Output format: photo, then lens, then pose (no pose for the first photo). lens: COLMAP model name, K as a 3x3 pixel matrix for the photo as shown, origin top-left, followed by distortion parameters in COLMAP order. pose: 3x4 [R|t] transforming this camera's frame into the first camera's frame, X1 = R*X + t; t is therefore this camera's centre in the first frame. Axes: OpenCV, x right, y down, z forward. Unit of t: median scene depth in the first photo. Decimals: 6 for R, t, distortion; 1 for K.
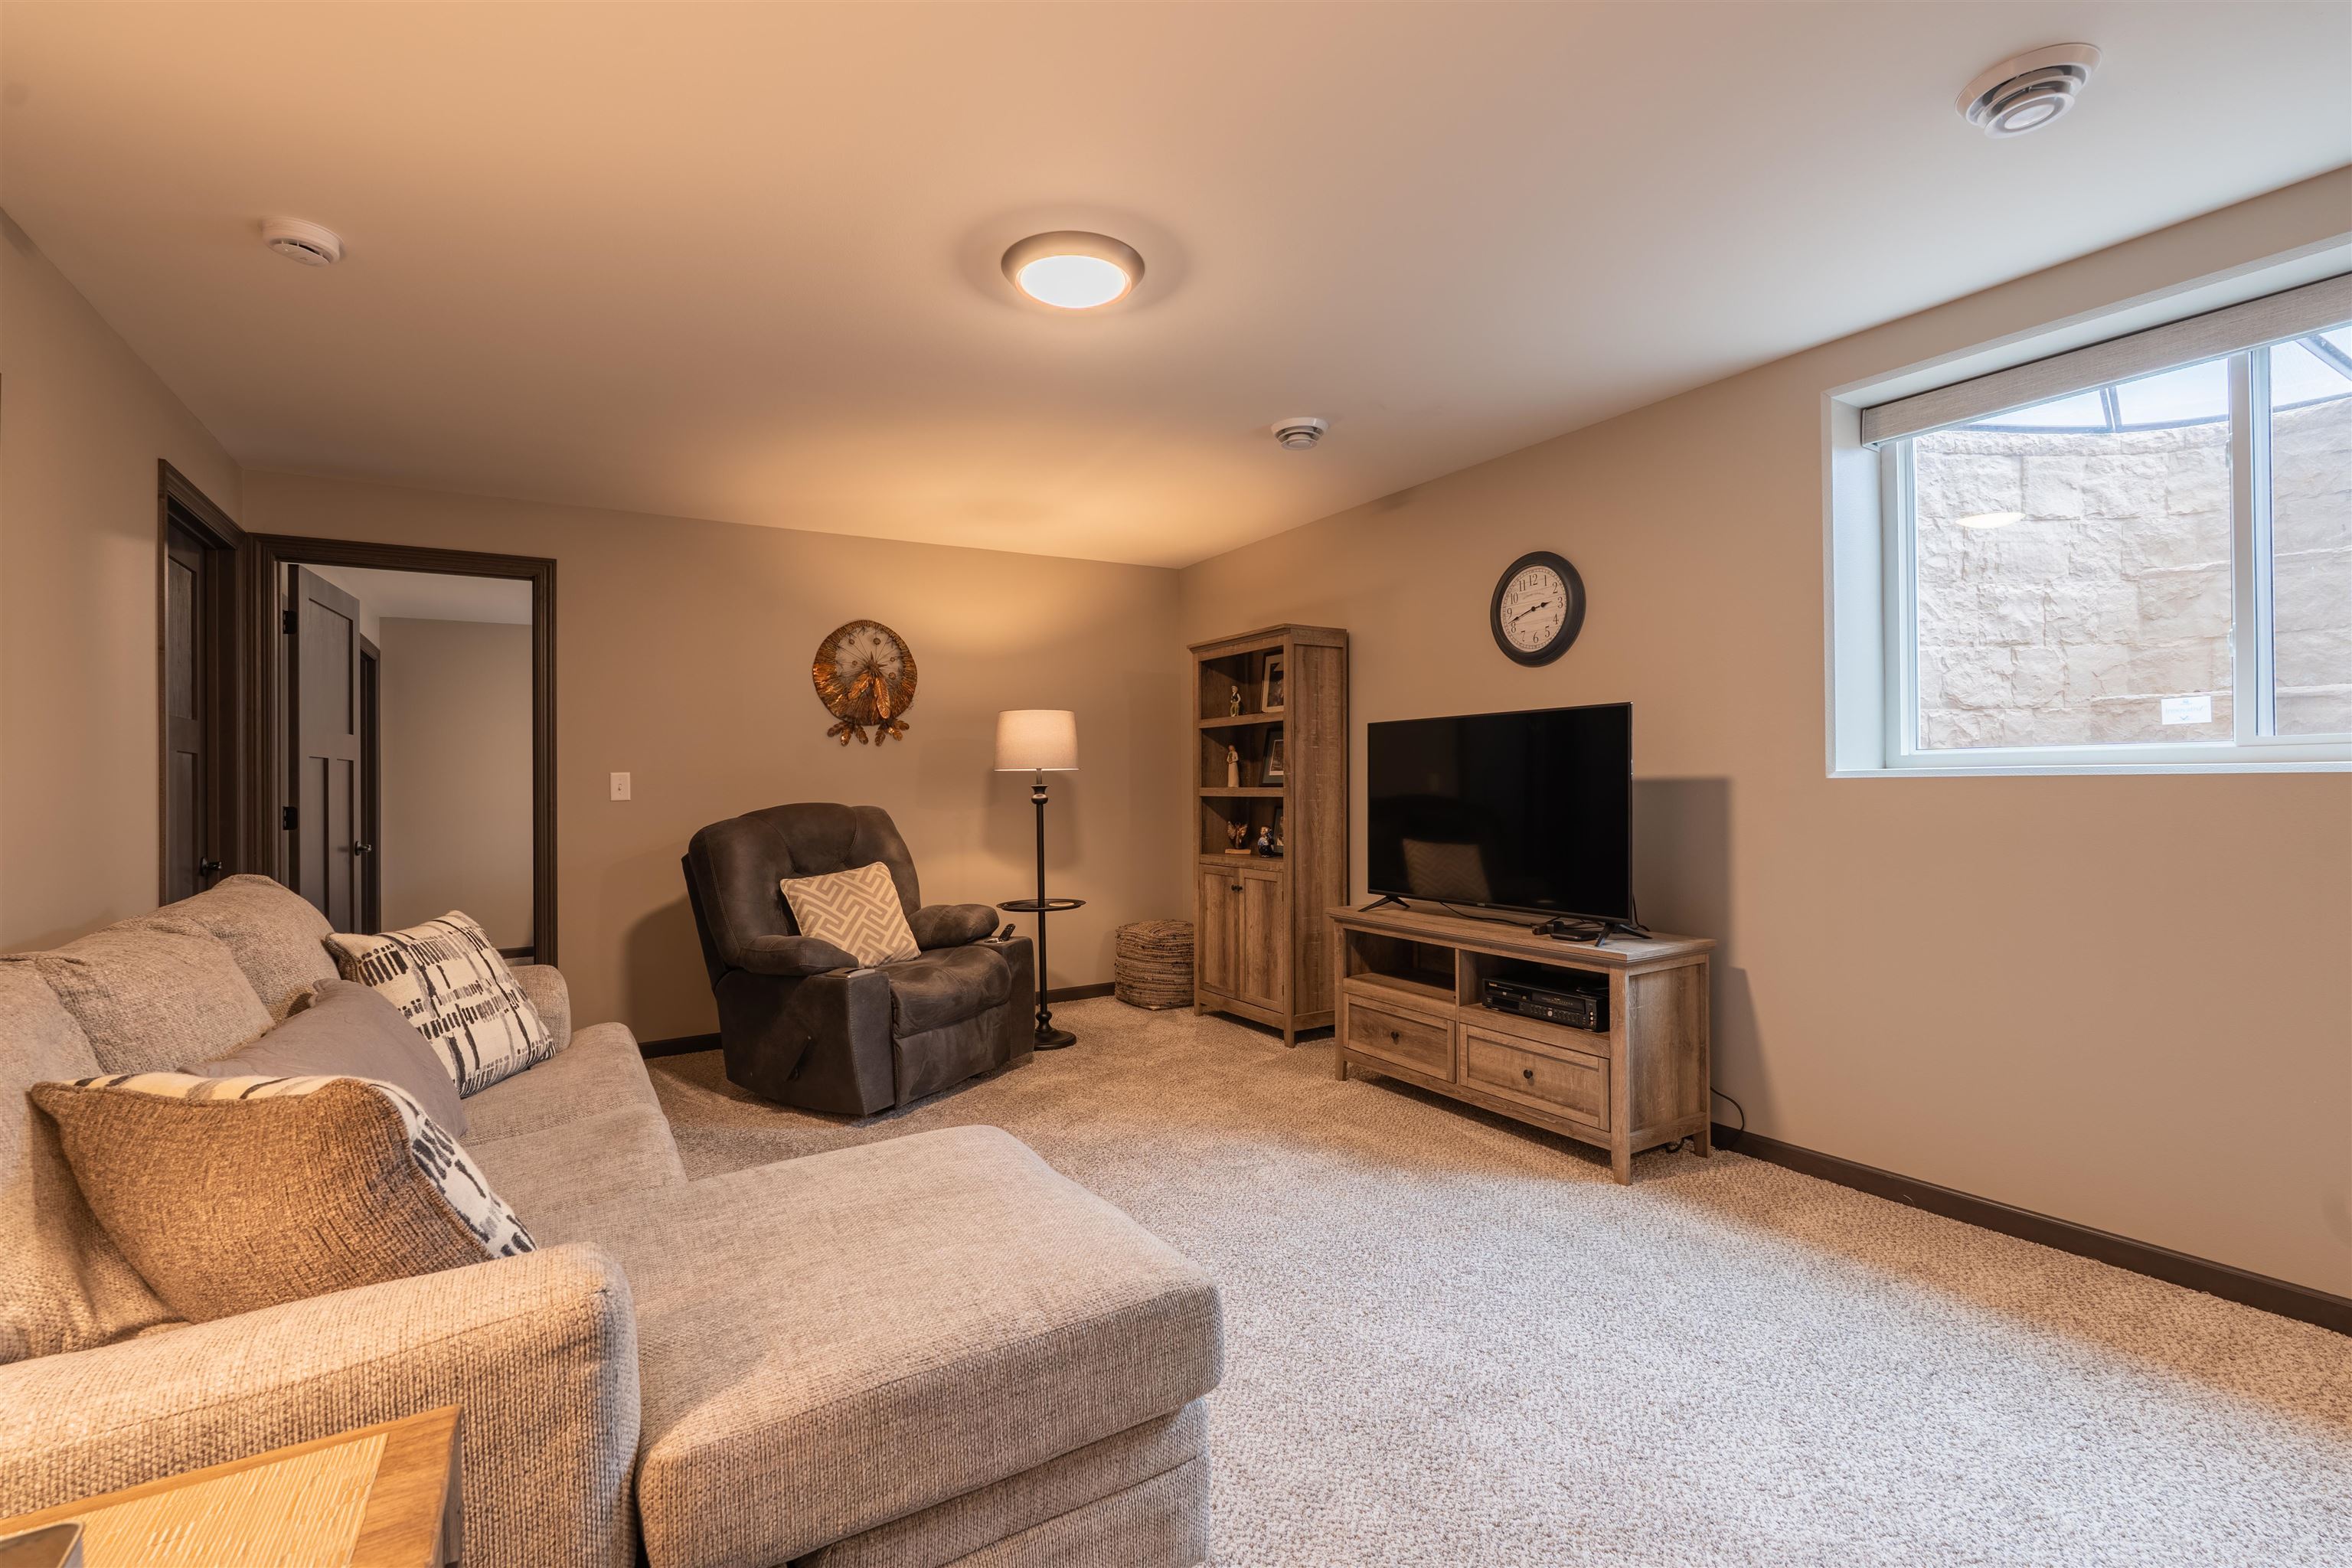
lens RADIAL K [[1020.9, 0, 1180.6], [0, 1020.9, 777.3], [0, 0, 1]] dist [-0.002301, 0.000334]
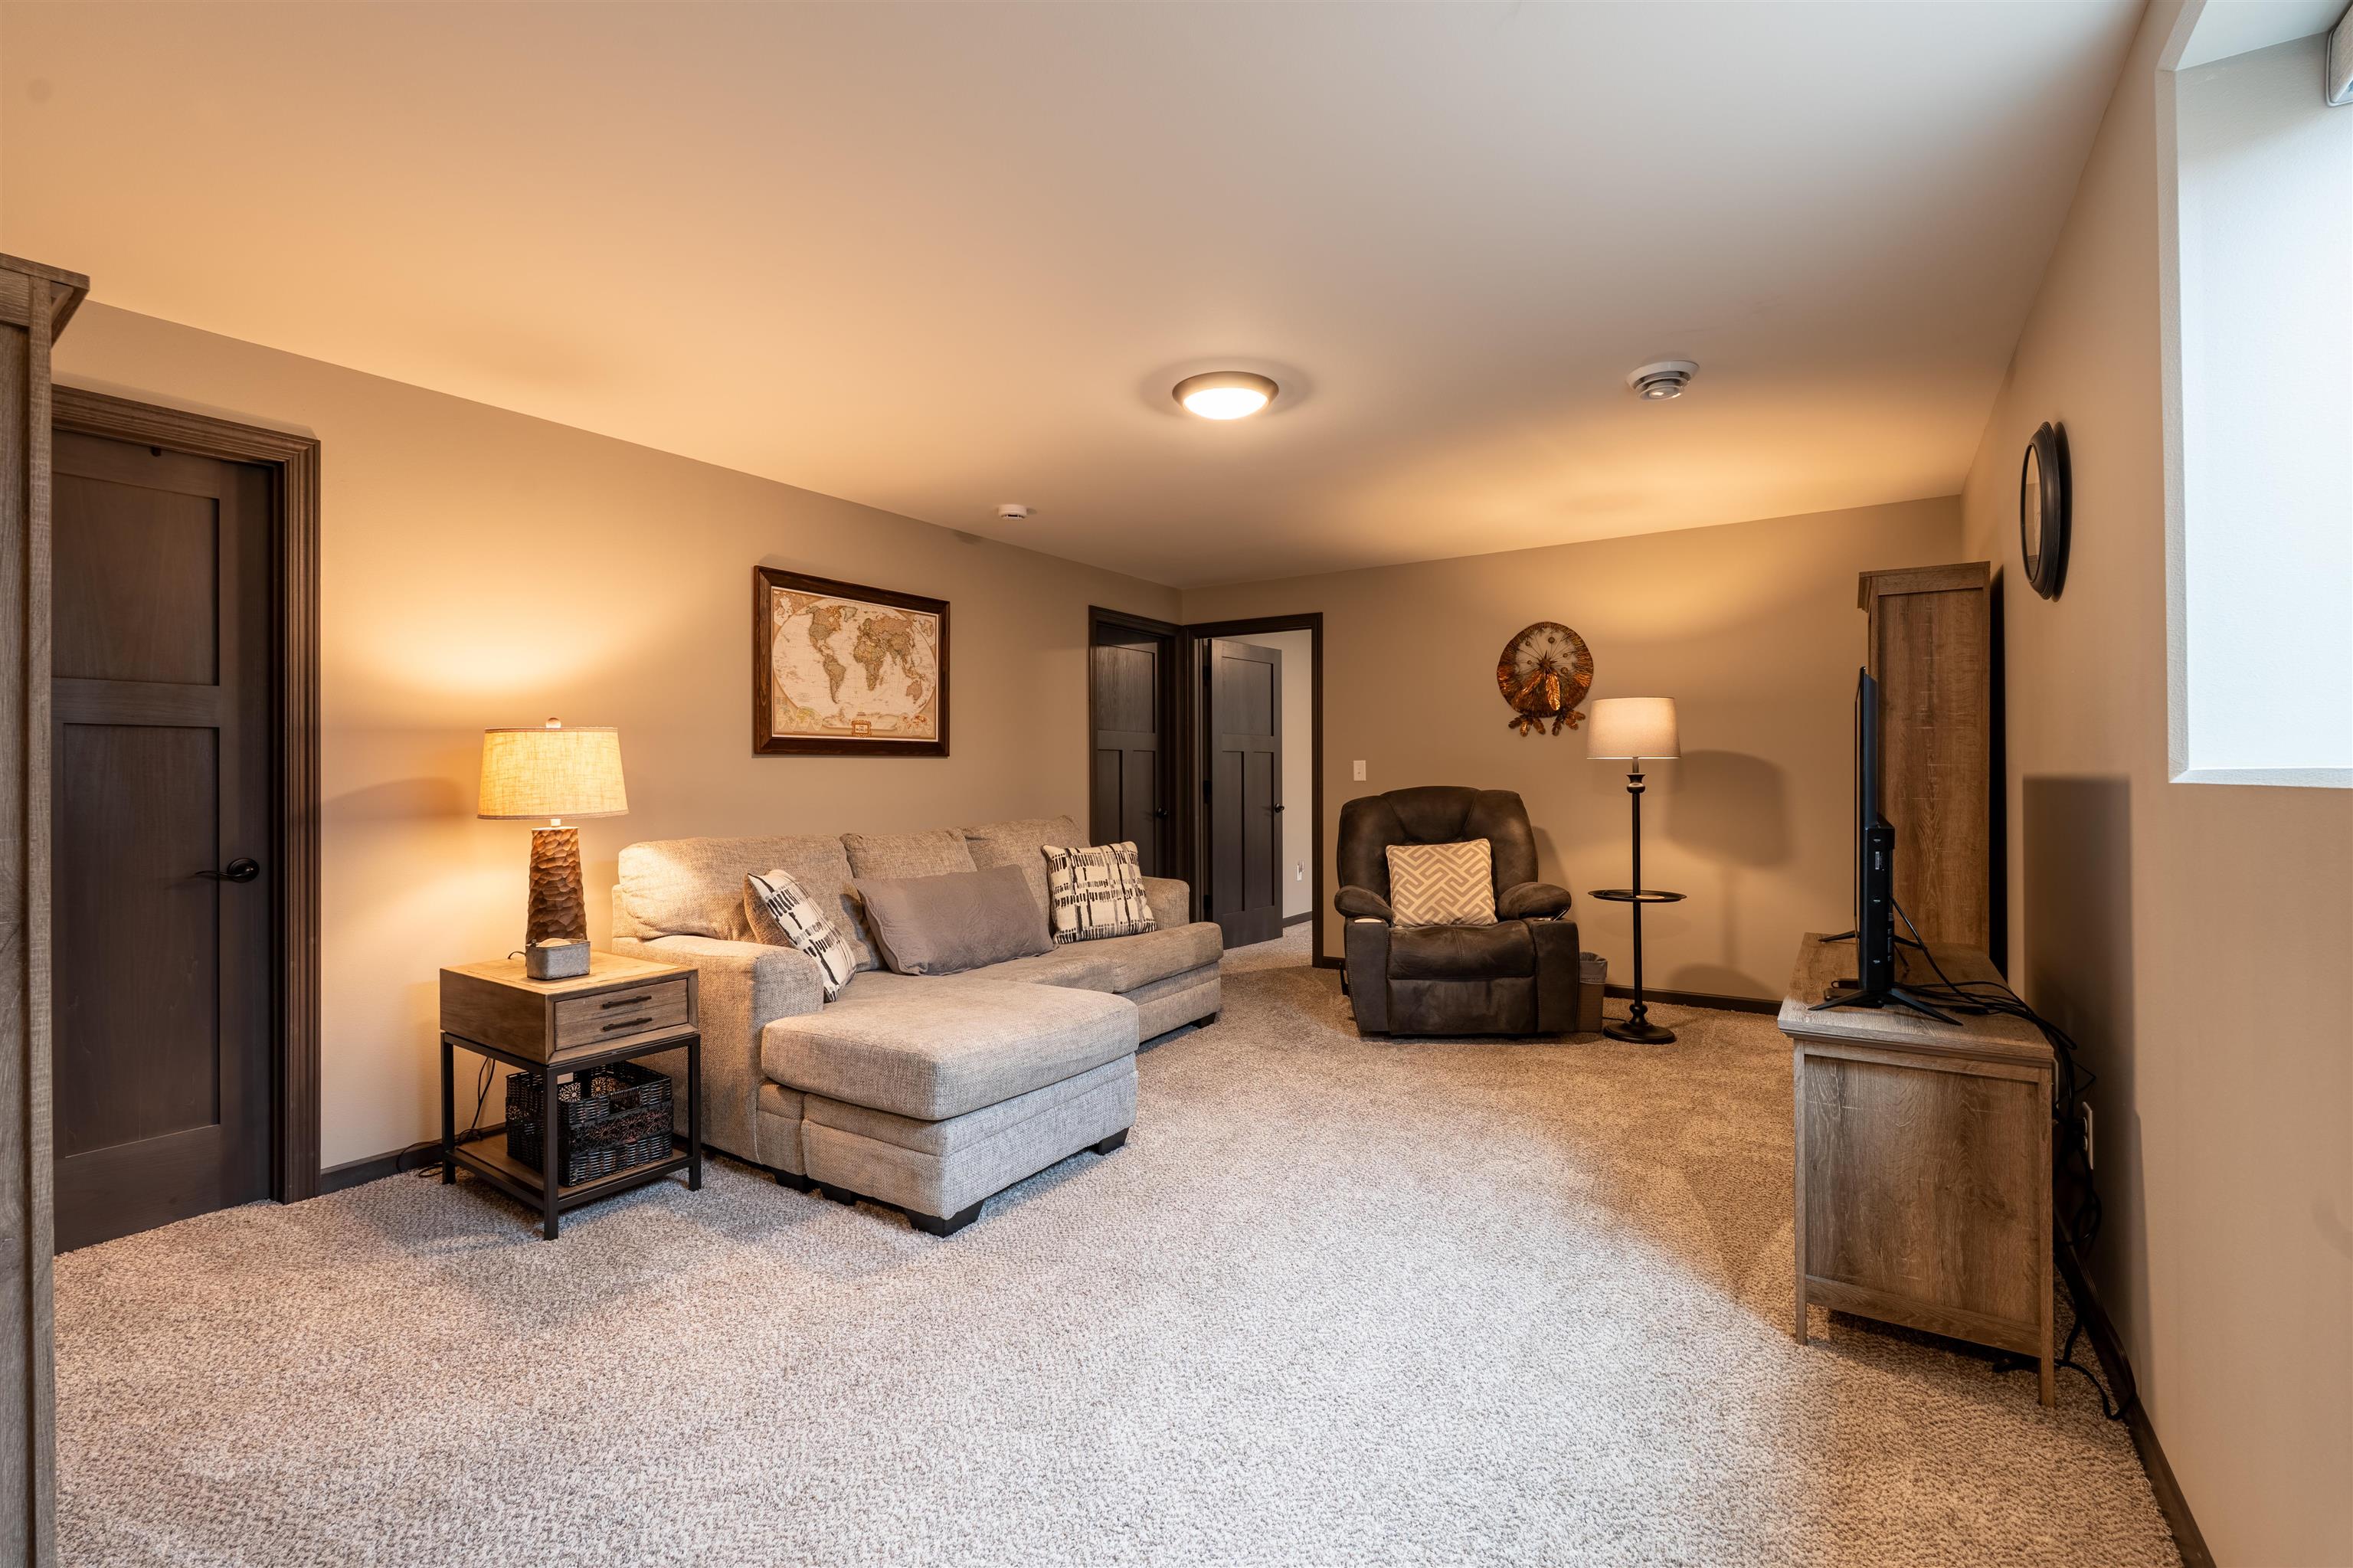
lens RADIAL K [[996.7, 0, 1179.7], [0, 996.7, 762.3], [0, 0, 1]] dist [-0.001373, 0.000238]
pose [[0.448603, 0.002646, -0.893727, 0.582544], [0.003557, 0.999982, 0.004746, -0.010432], [0.893724, -0.005309, 0.448586, 0.197262]]
